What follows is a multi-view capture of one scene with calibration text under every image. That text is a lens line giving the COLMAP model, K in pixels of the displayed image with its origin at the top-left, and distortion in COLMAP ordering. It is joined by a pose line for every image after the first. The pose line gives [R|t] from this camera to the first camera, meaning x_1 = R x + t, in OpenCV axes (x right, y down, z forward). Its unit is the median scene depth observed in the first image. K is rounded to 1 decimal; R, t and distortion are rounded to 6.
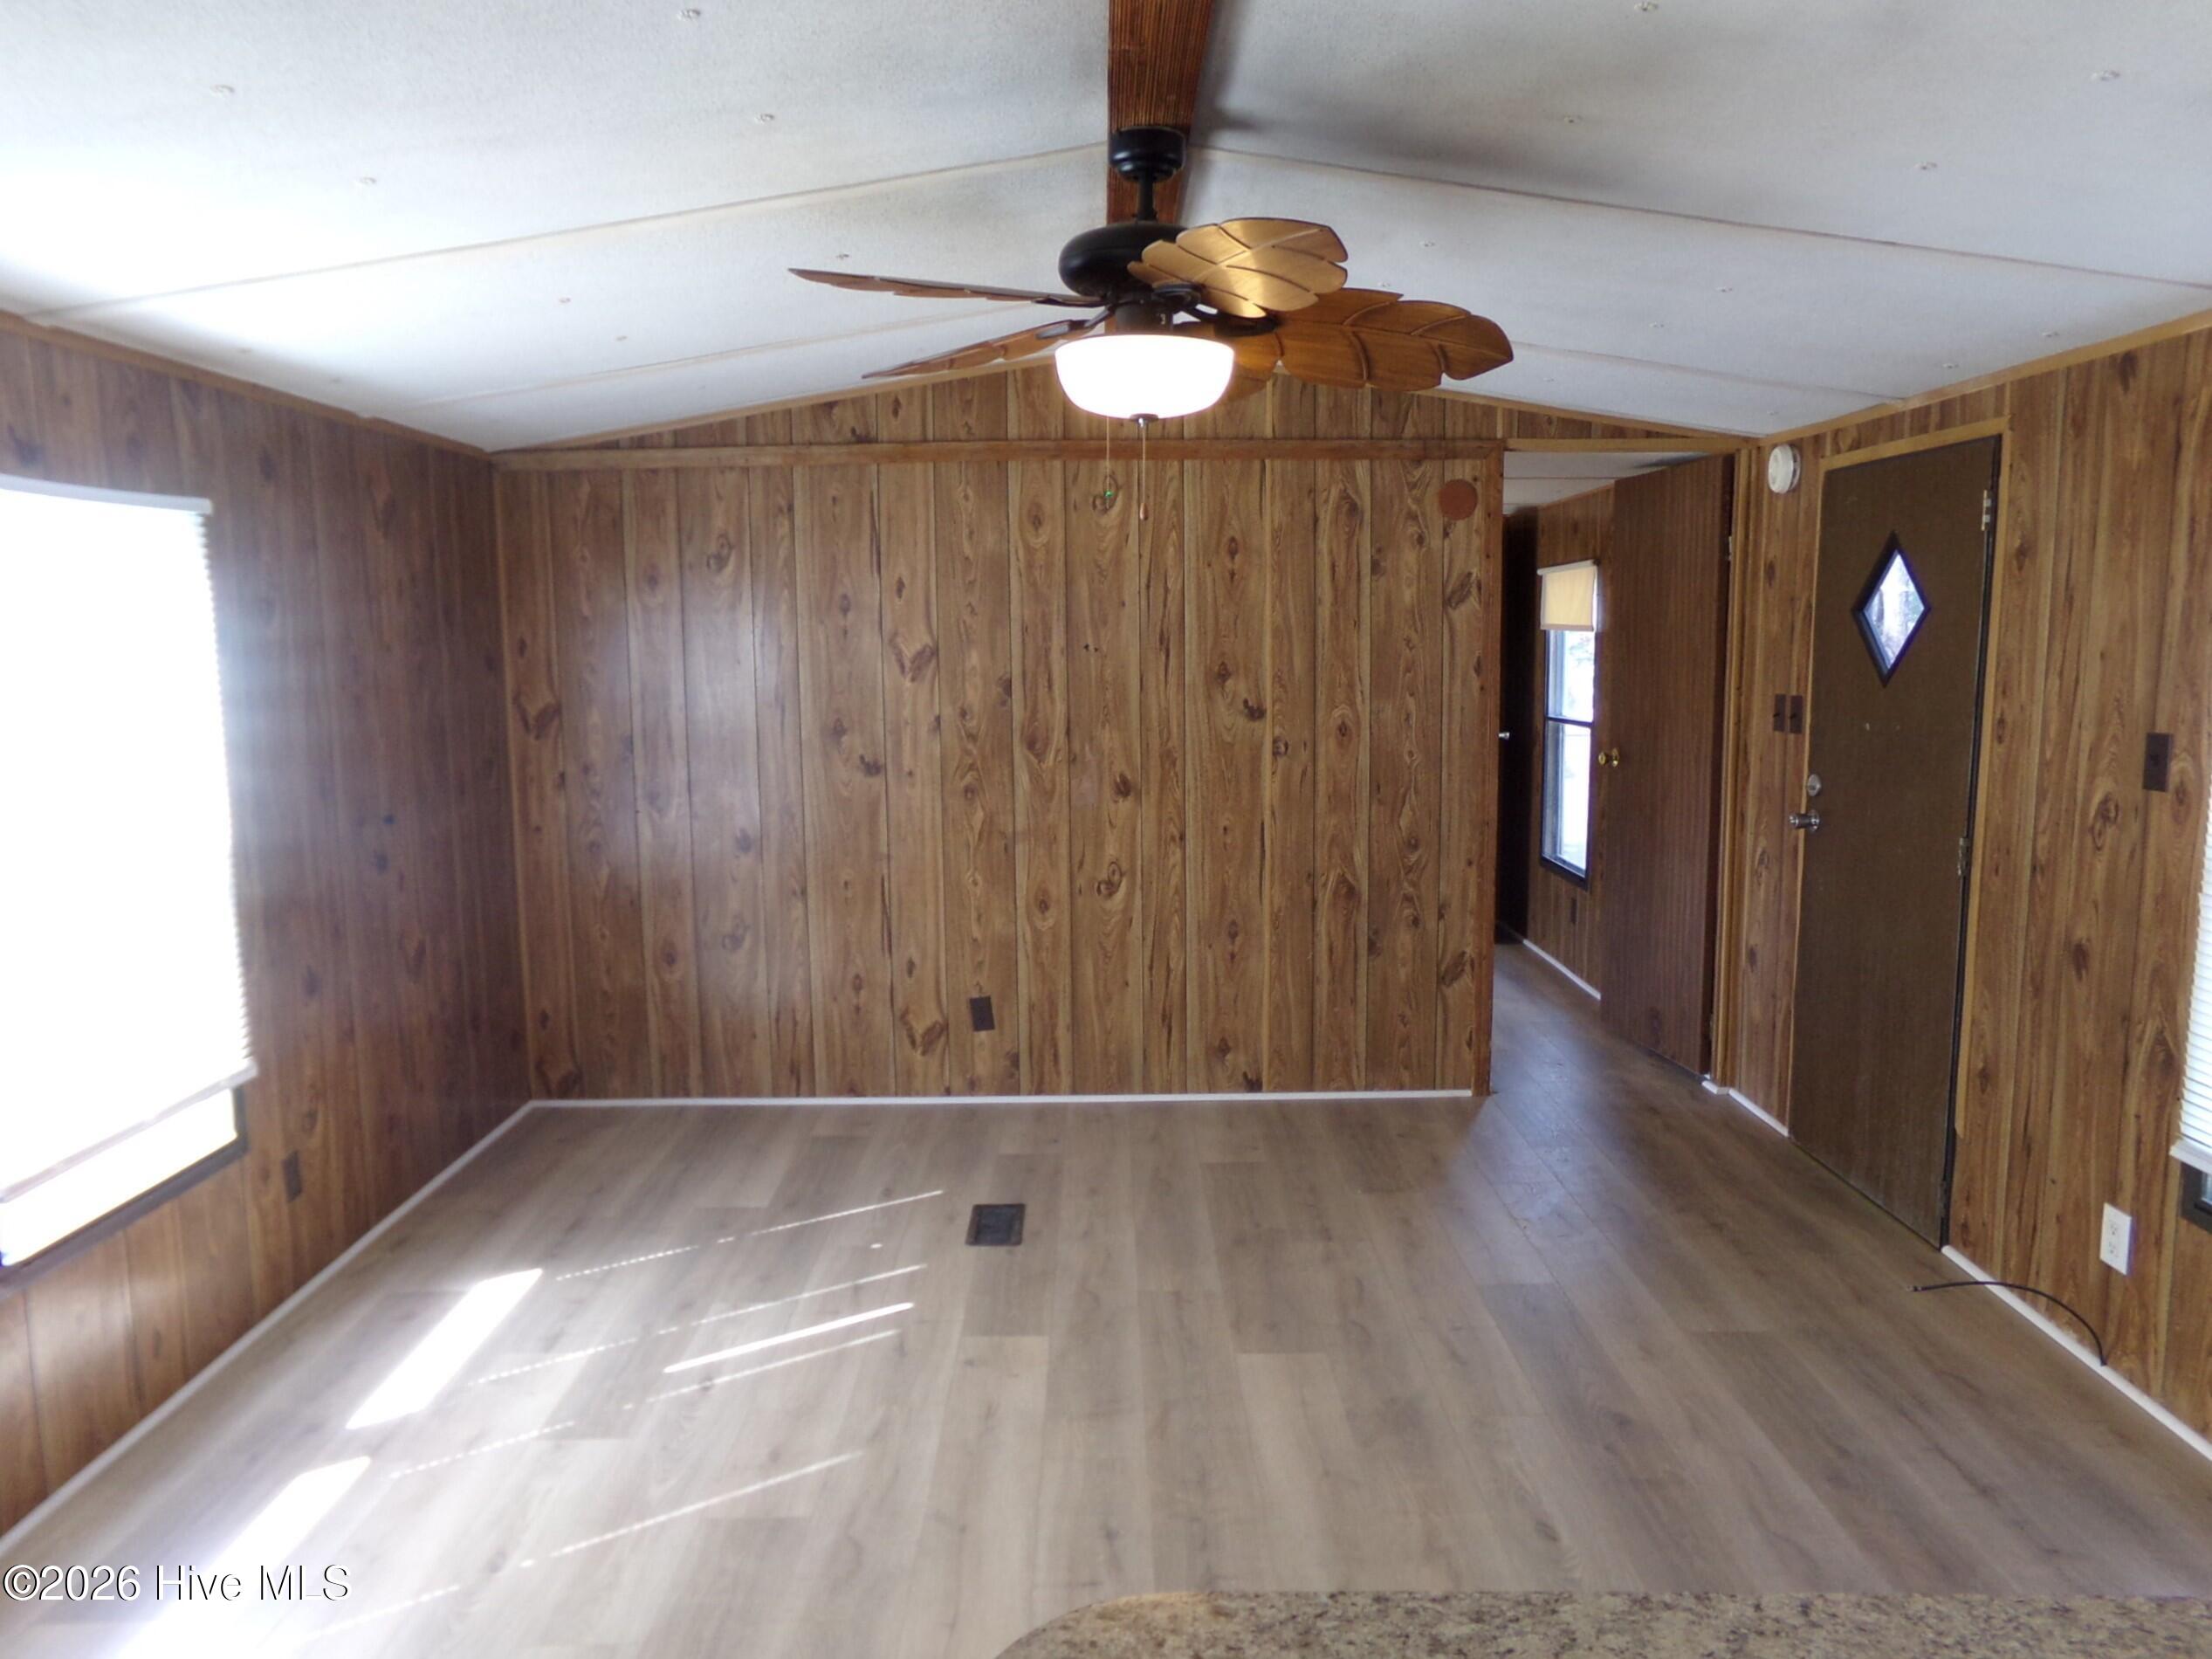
lens RADIAL K [[1572.1, 0, 1106.0], [0, 1572.1, 829.5], [0, 0, 1]] dist [-0.135781, 0.269964]
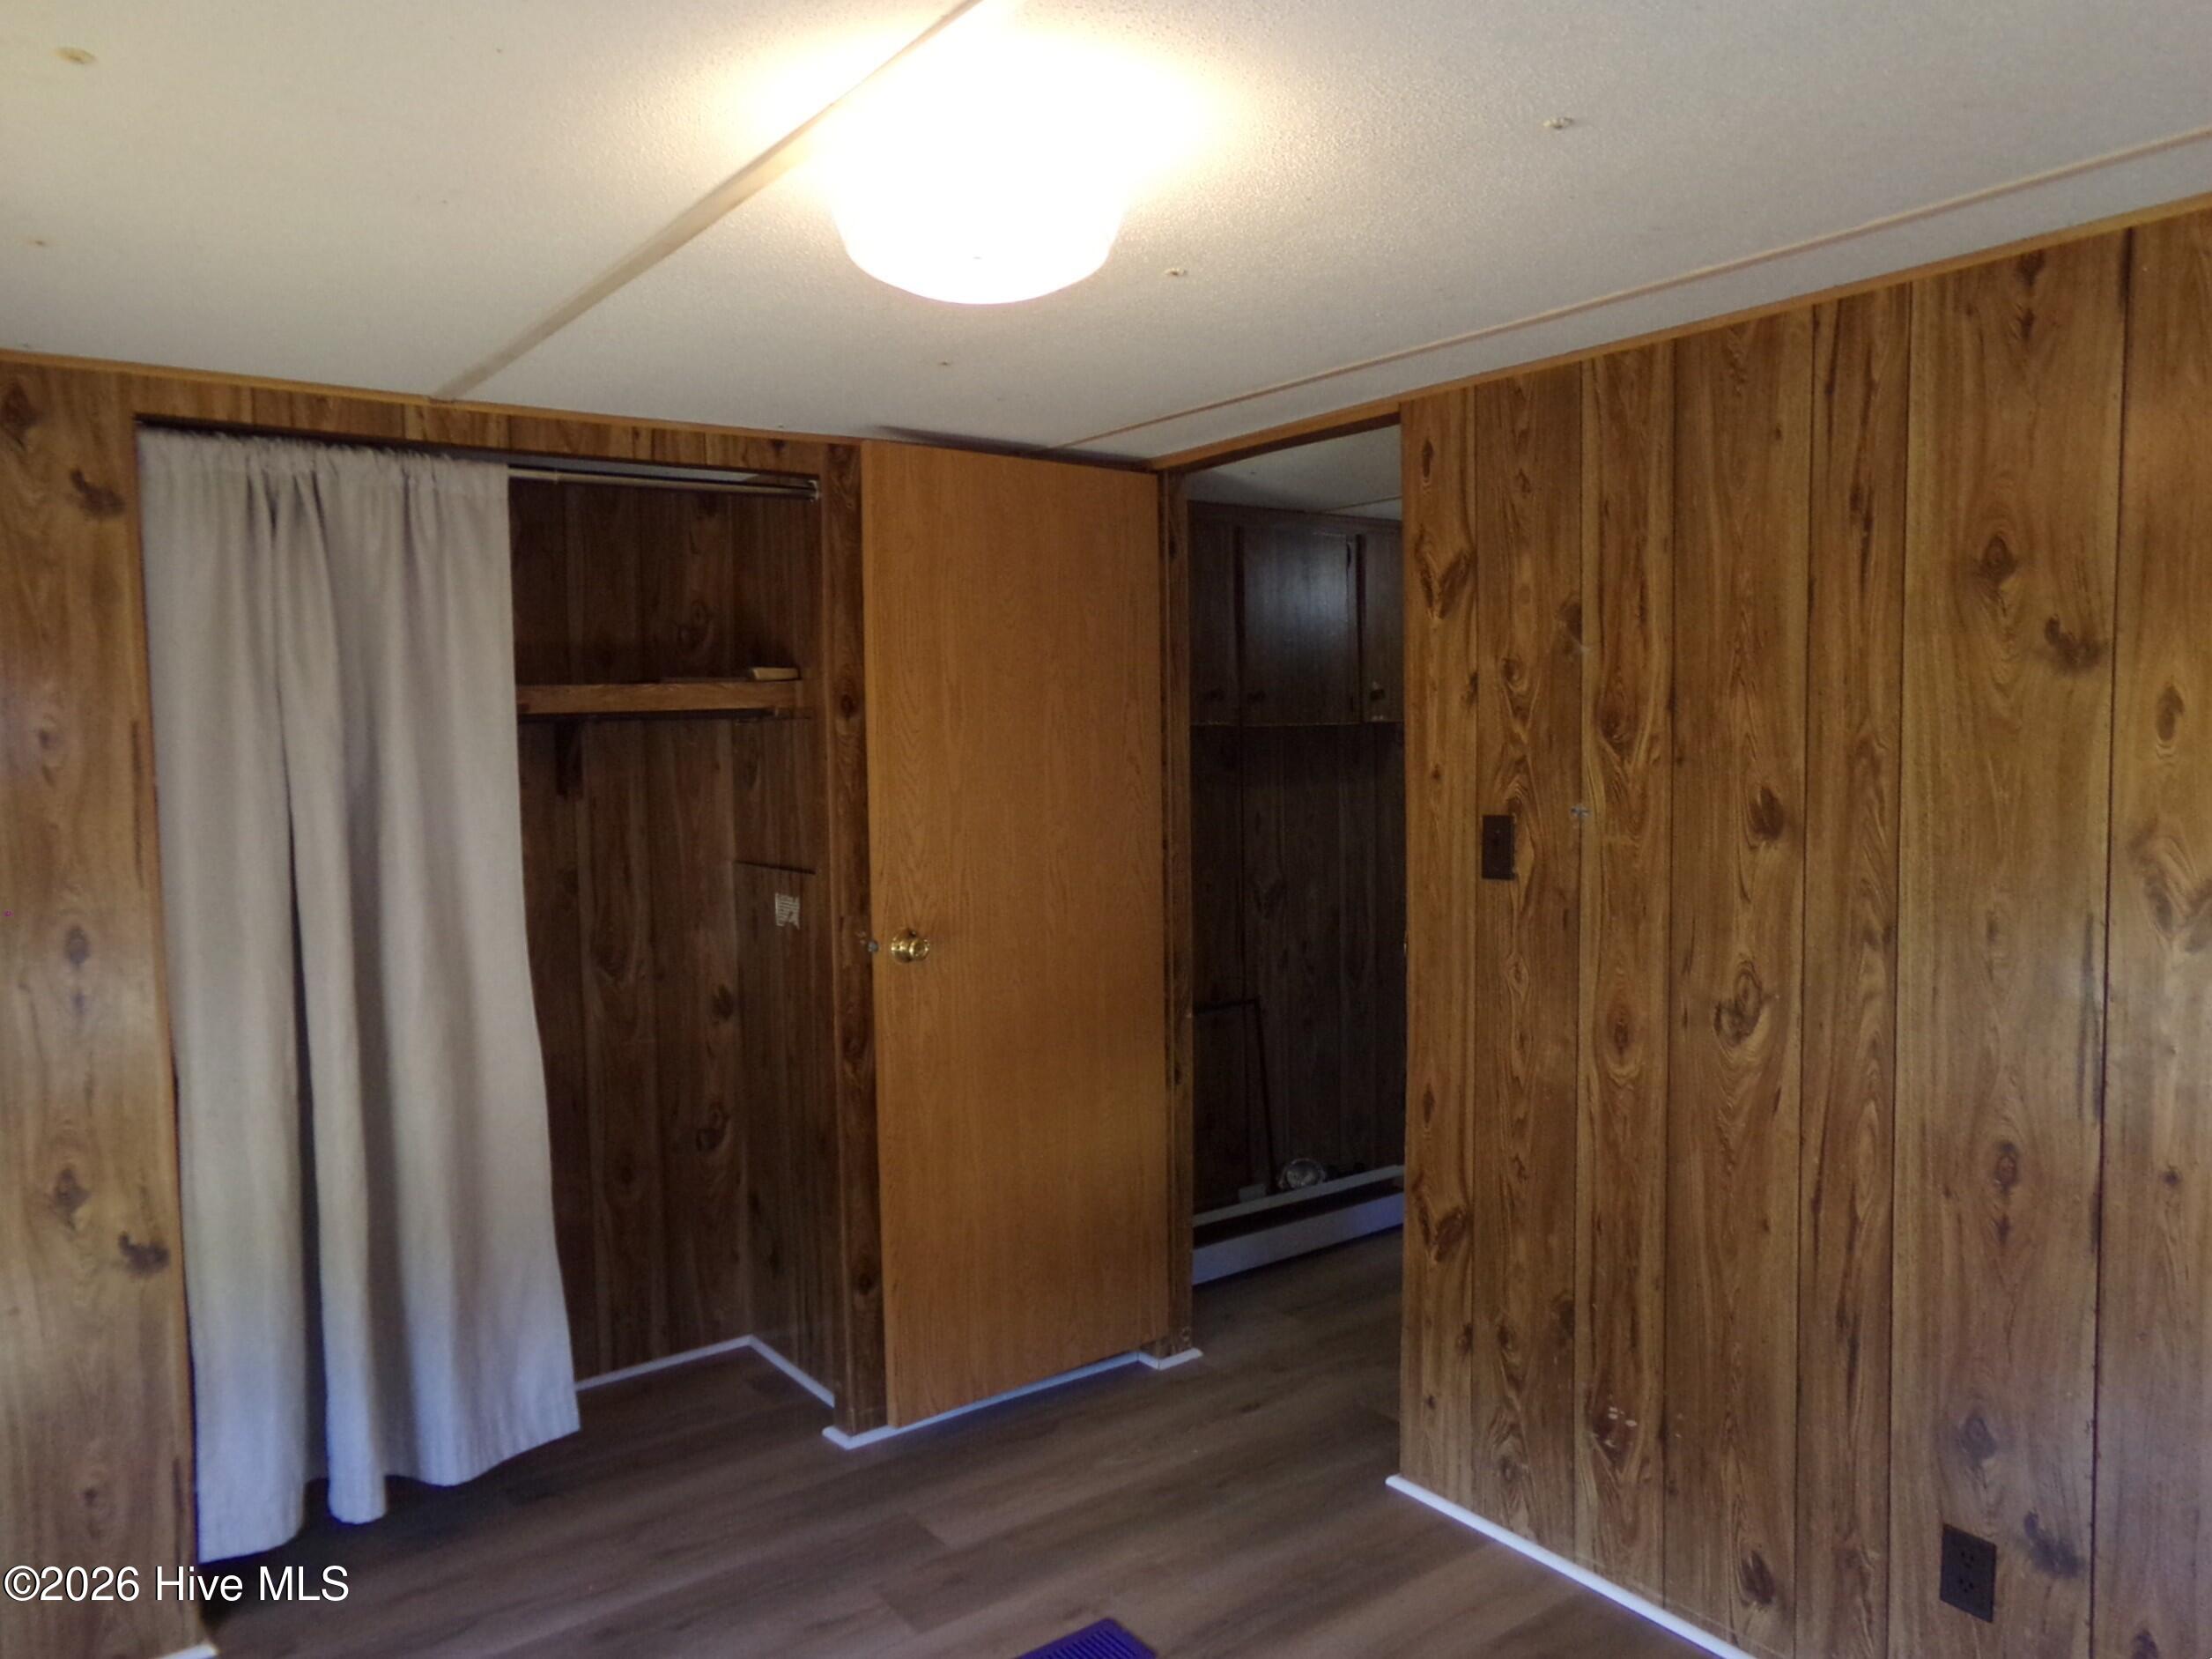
lens RADIAL K [[1572.0, 0, 1106.0], [0, 1572.0, 829.5], [0, 0, 1]] dist [-0.135781, 0.269964]
pose [[0.595528, 0.058430, -0.801207, 0.271331], [-0.092009, 0.995749, 0.004229, -0.006502], [0.798048, 0.071199, 0.598373, 0.558113]]
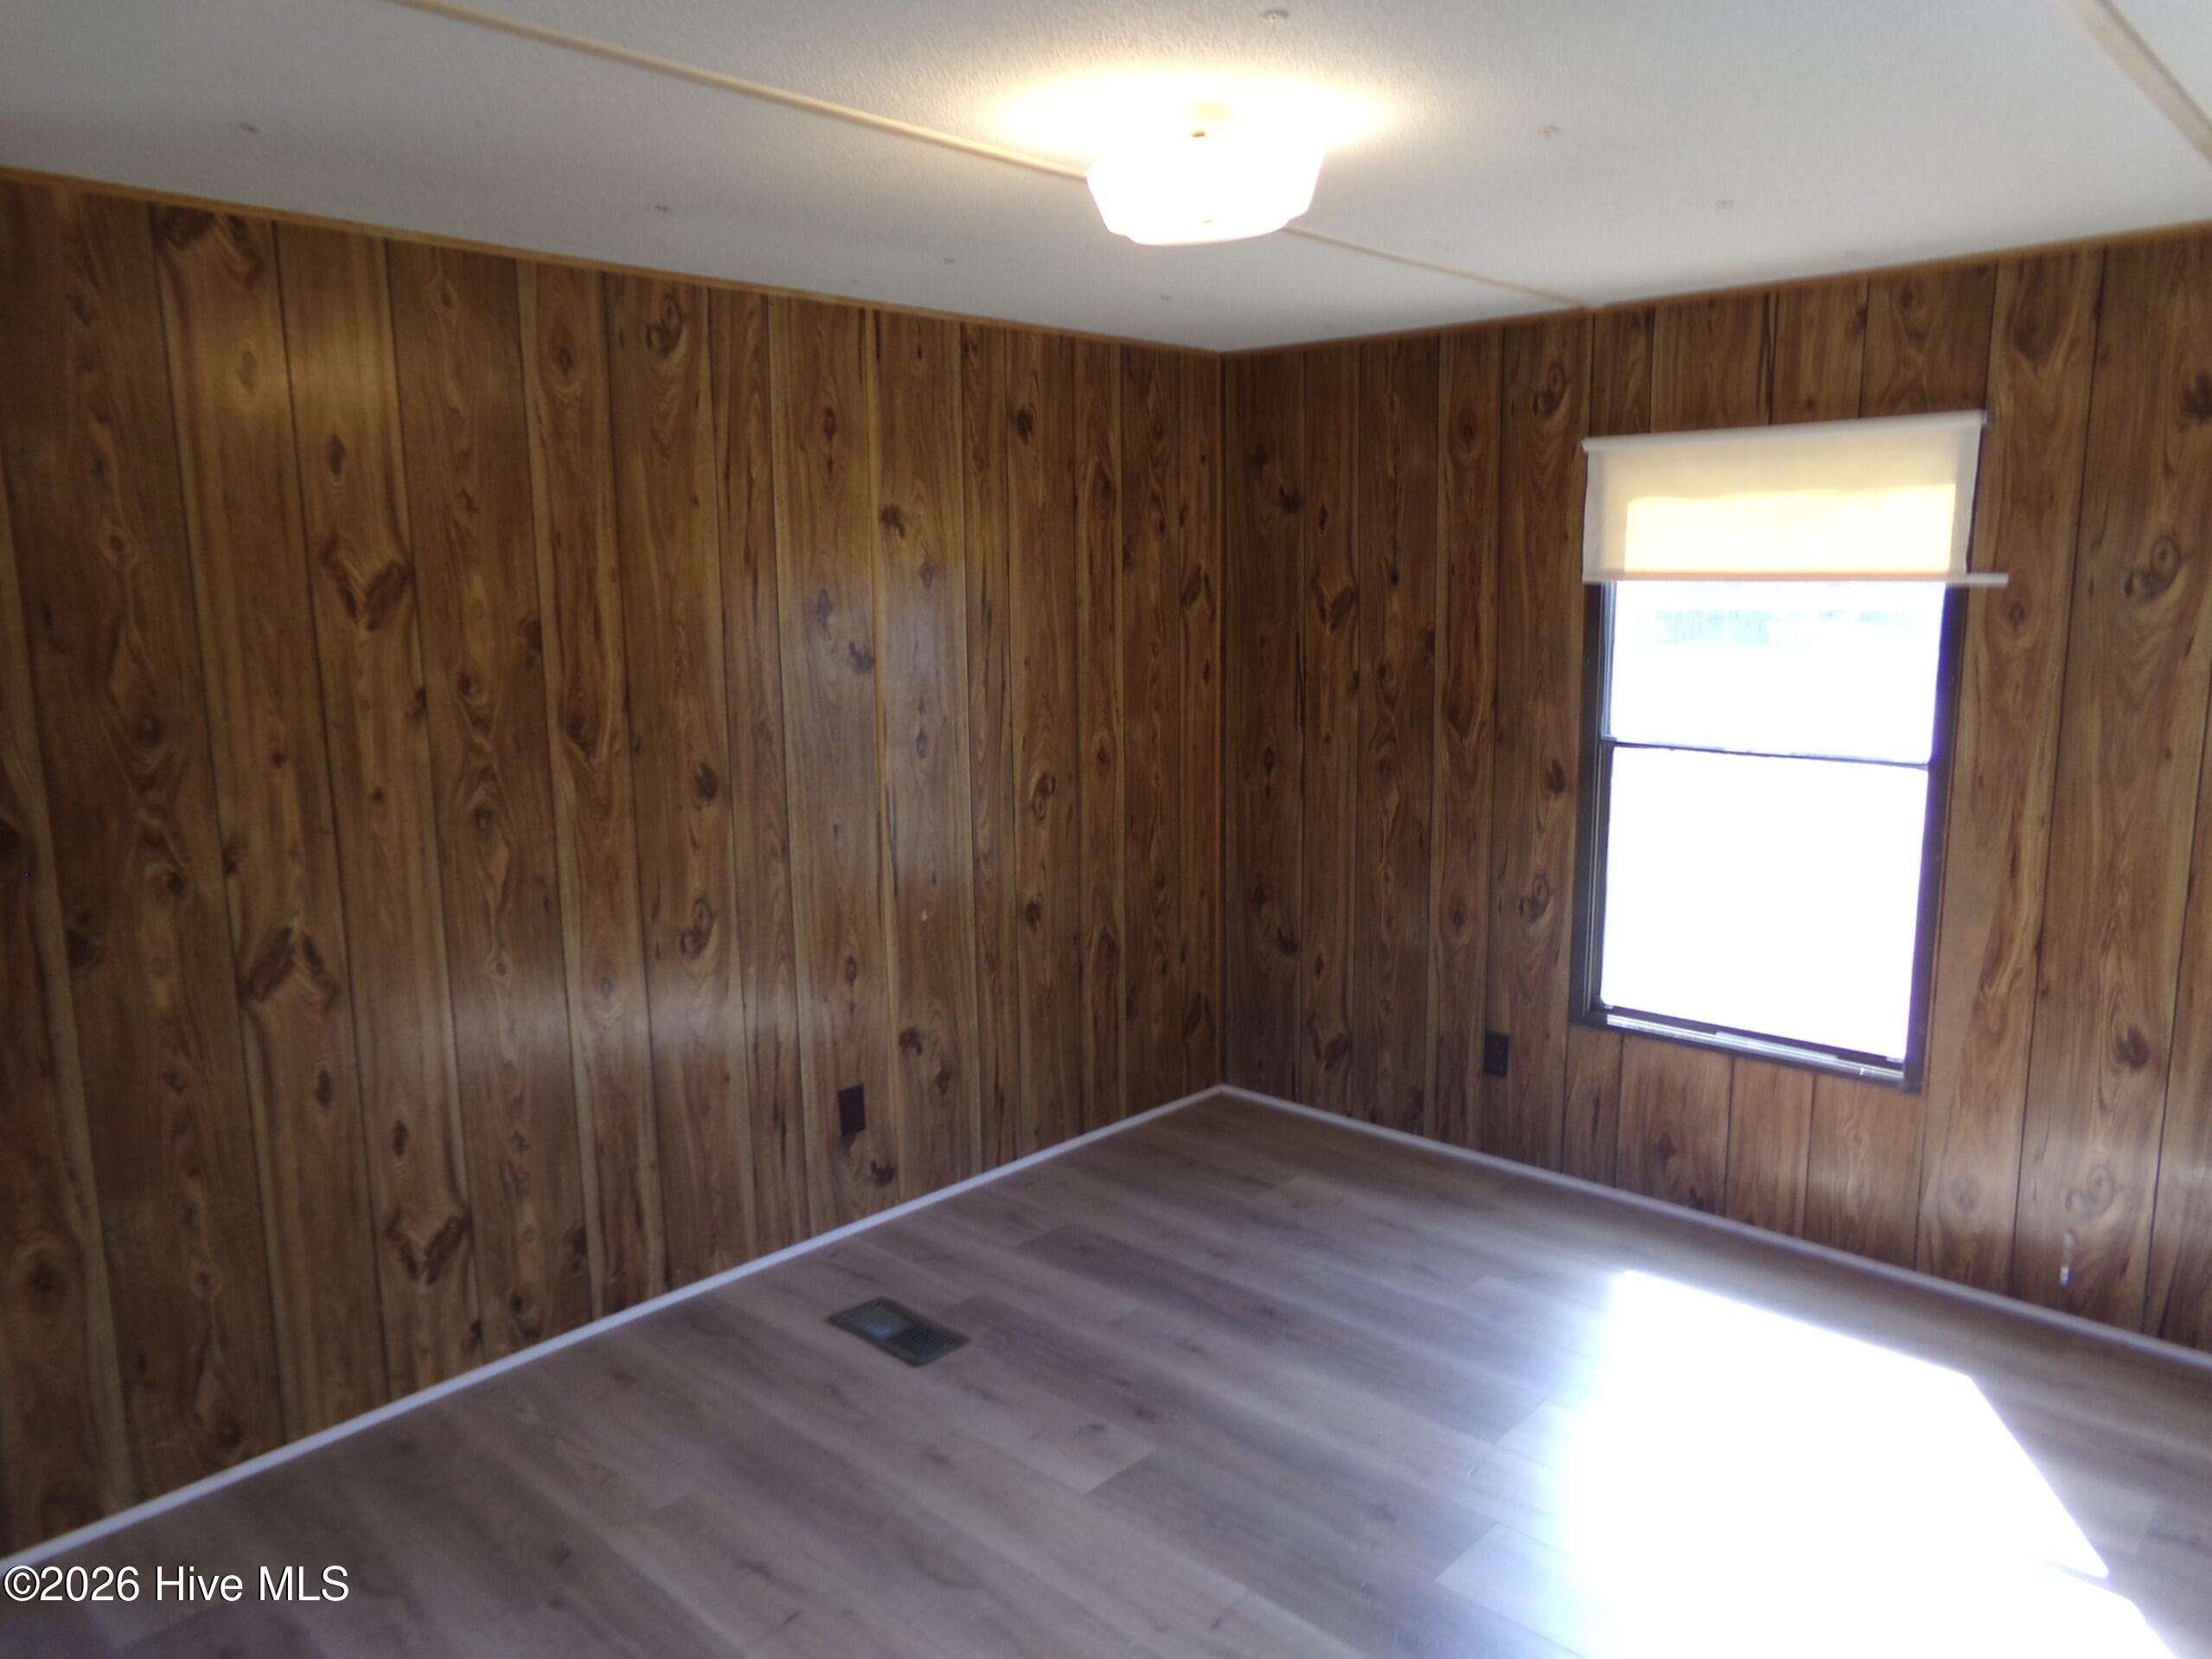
lens RADIAL K [[1572.1, 0, 1106.0], [0, 1572.1, 829.5], [0, 0, 1]] dist [-0.135781, 0.269964]
pose [[0.673131, -0.116551, 0.730281, -0.354533], [0.096619, 0.992899, 0.069407, -0.037260], [-0.733184, 0.023839, 0.679612, 0.441408]]
